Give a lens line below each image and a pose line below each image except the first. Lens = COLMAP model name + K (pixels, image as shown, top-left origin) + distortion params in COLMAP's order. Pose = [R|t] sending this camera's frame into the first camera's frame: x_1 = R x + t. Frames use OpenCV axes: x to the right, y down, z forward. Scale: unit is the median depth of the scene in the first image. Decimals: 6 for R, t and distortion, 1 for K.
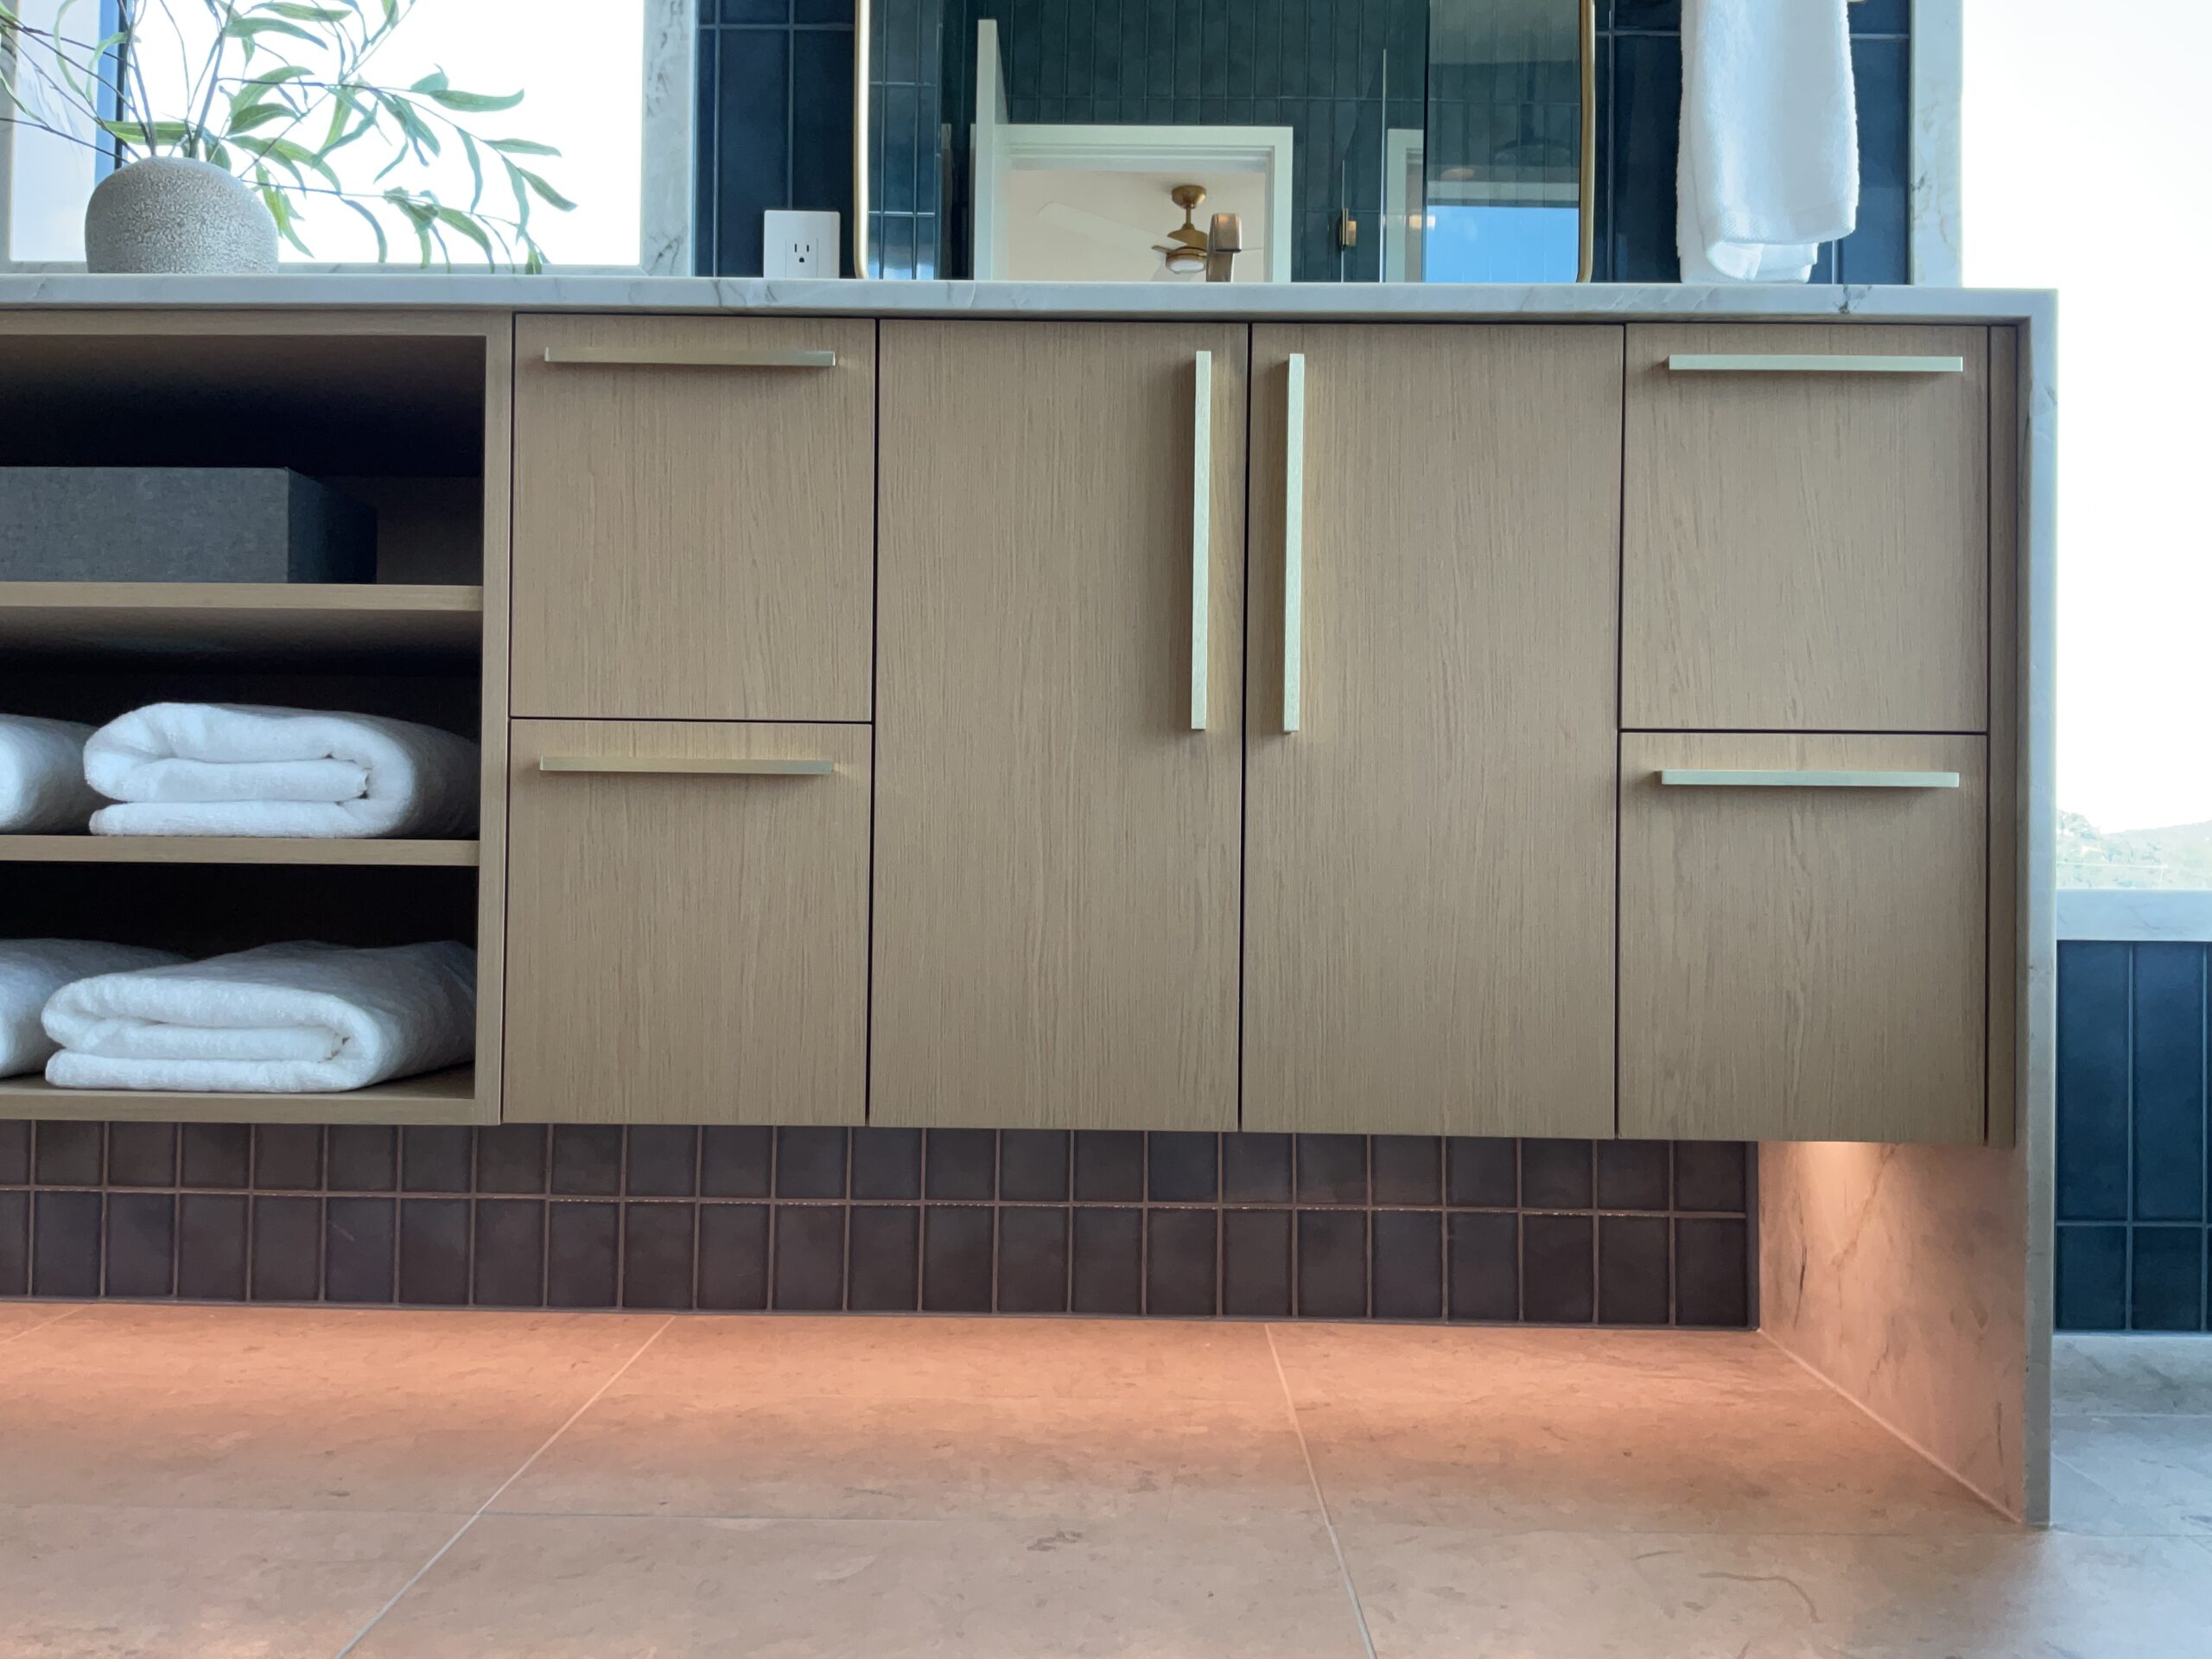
lens RADIAL K [[1845.7, 0, 1104.9], [0, 1845.7, 825.8], [0, 0, 1]] dist [0.038486, -0.006426]
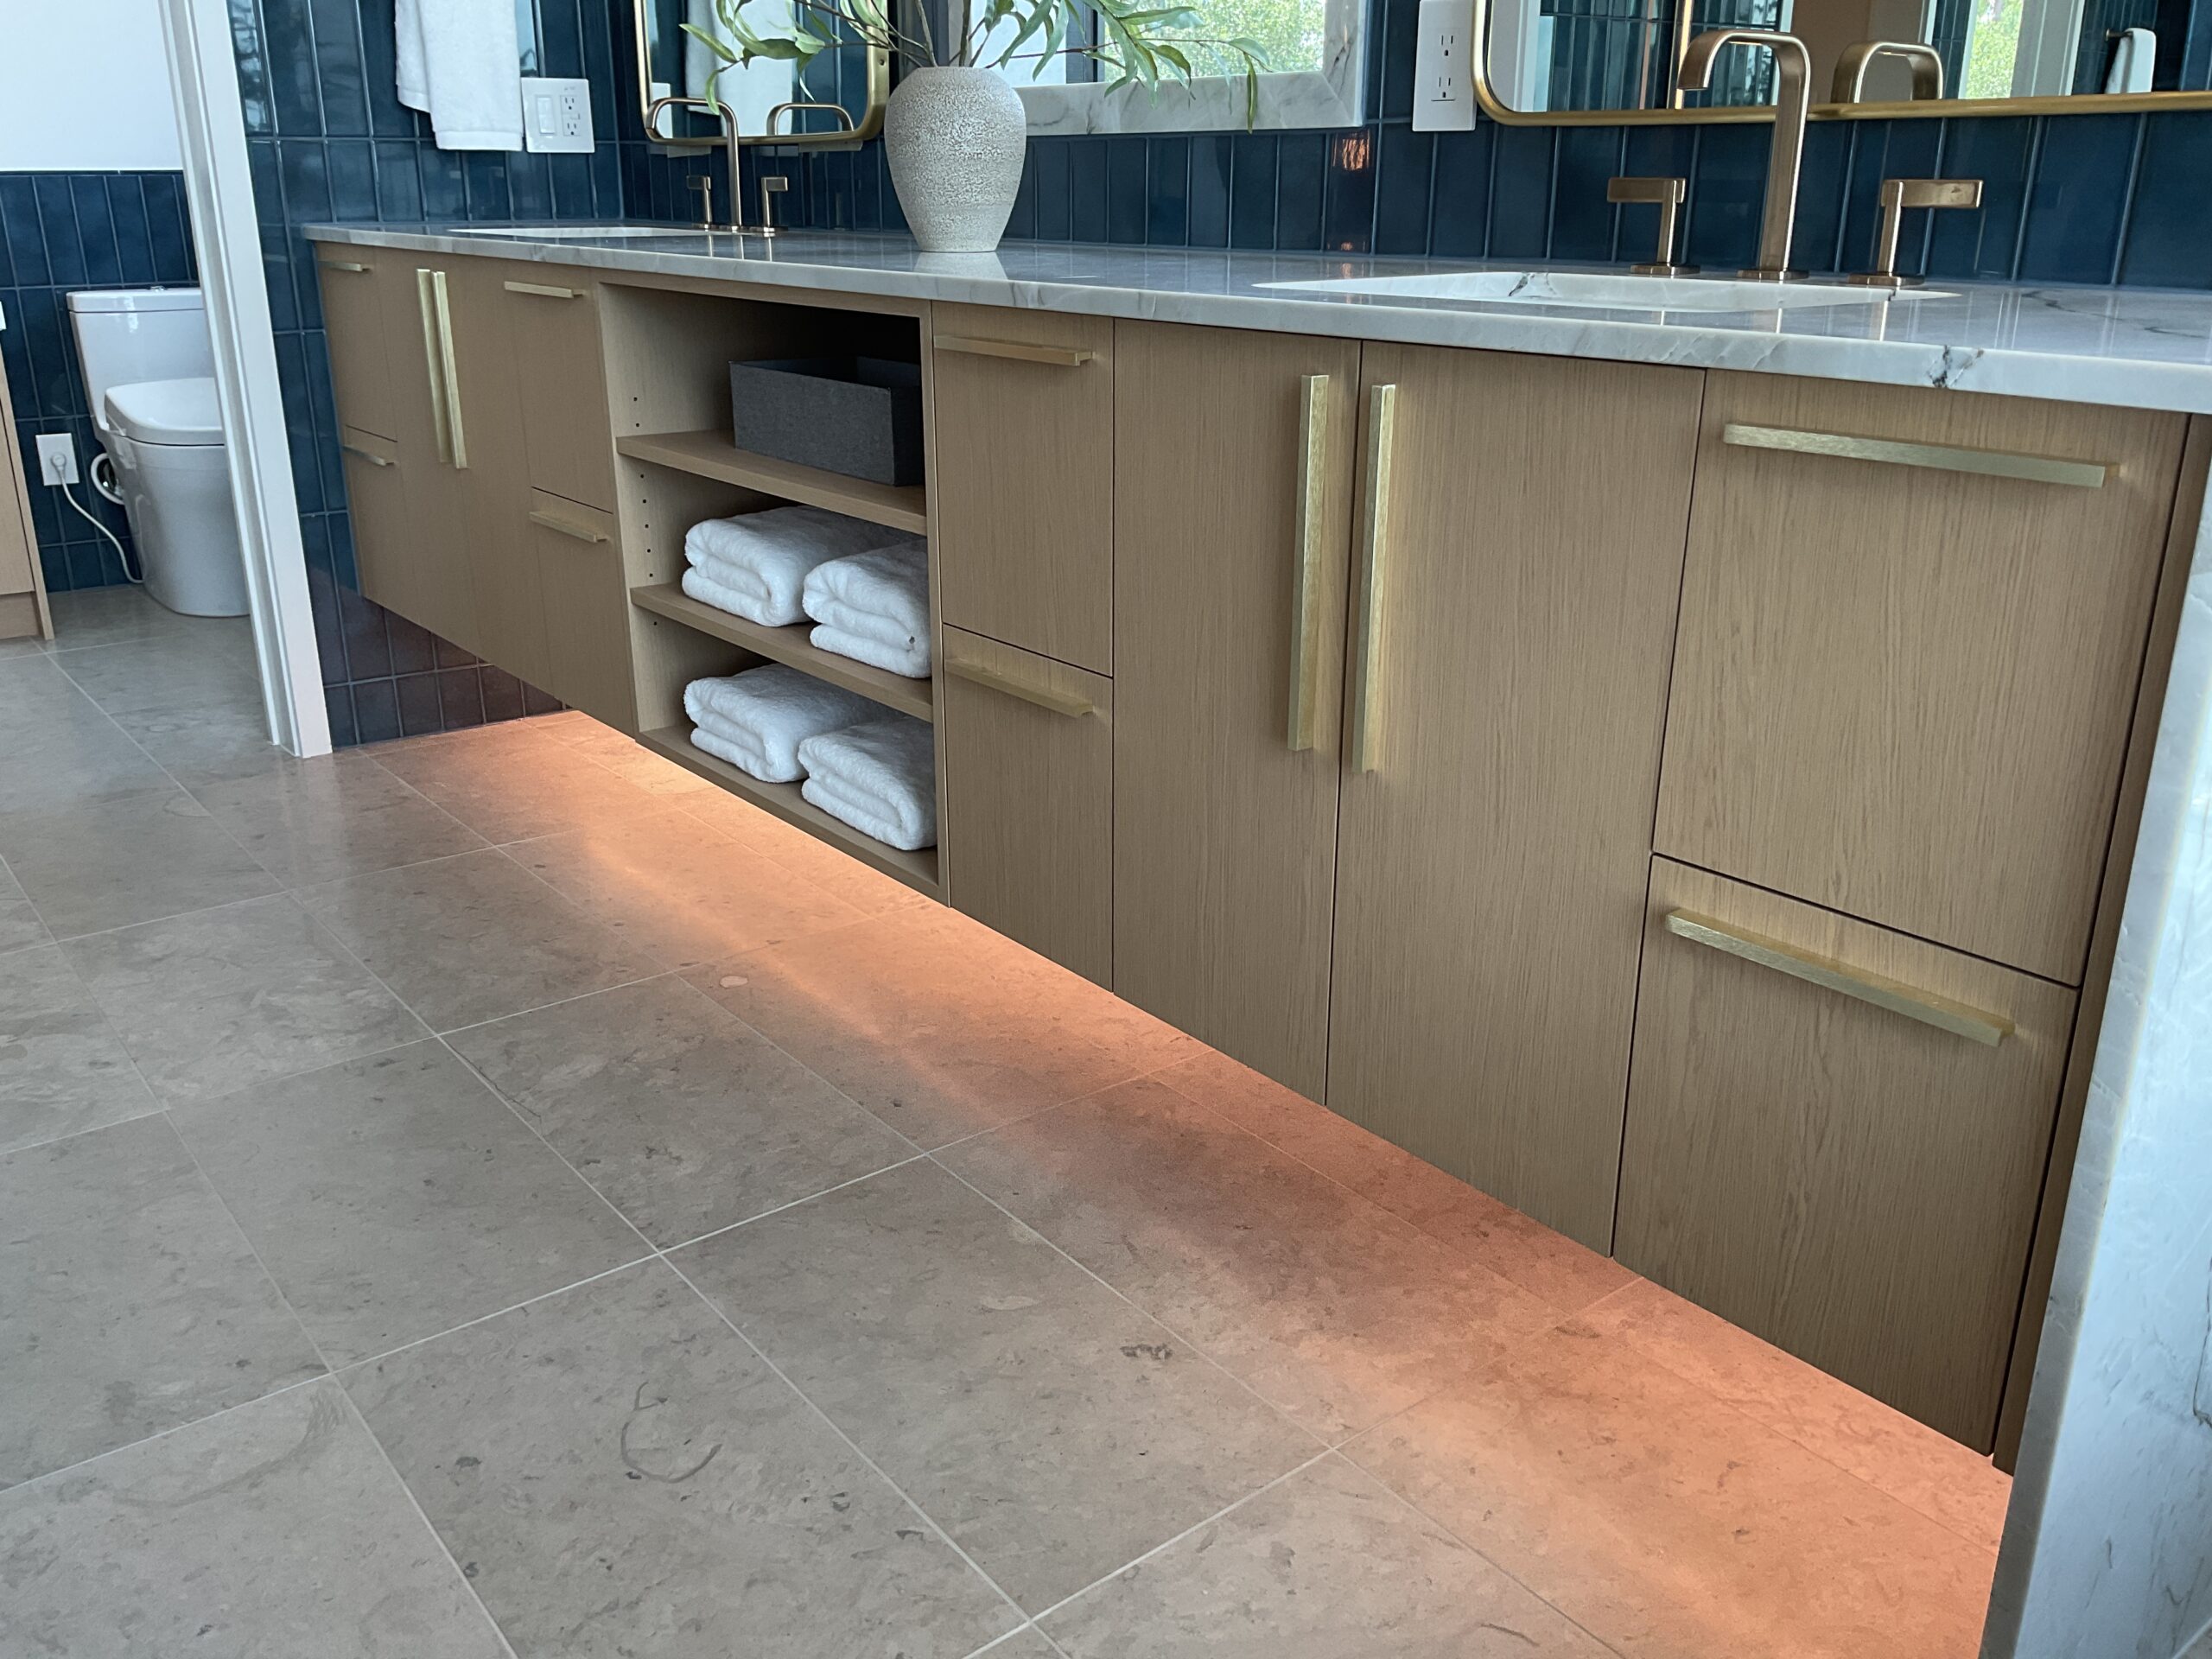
lens RADIAL K [[1845.7, 0, 1102.5], [0, 1845.7, 829.3], [0, 0, 1]] dist [0.038486, -0.006426]
pose [[0.620373, 0.252063, -0.742699, 0.758801], [0.022761, 0.940765, 0.338295, -0.360466], [0.783977, -0.226774, 0.577888, 0.301506]]
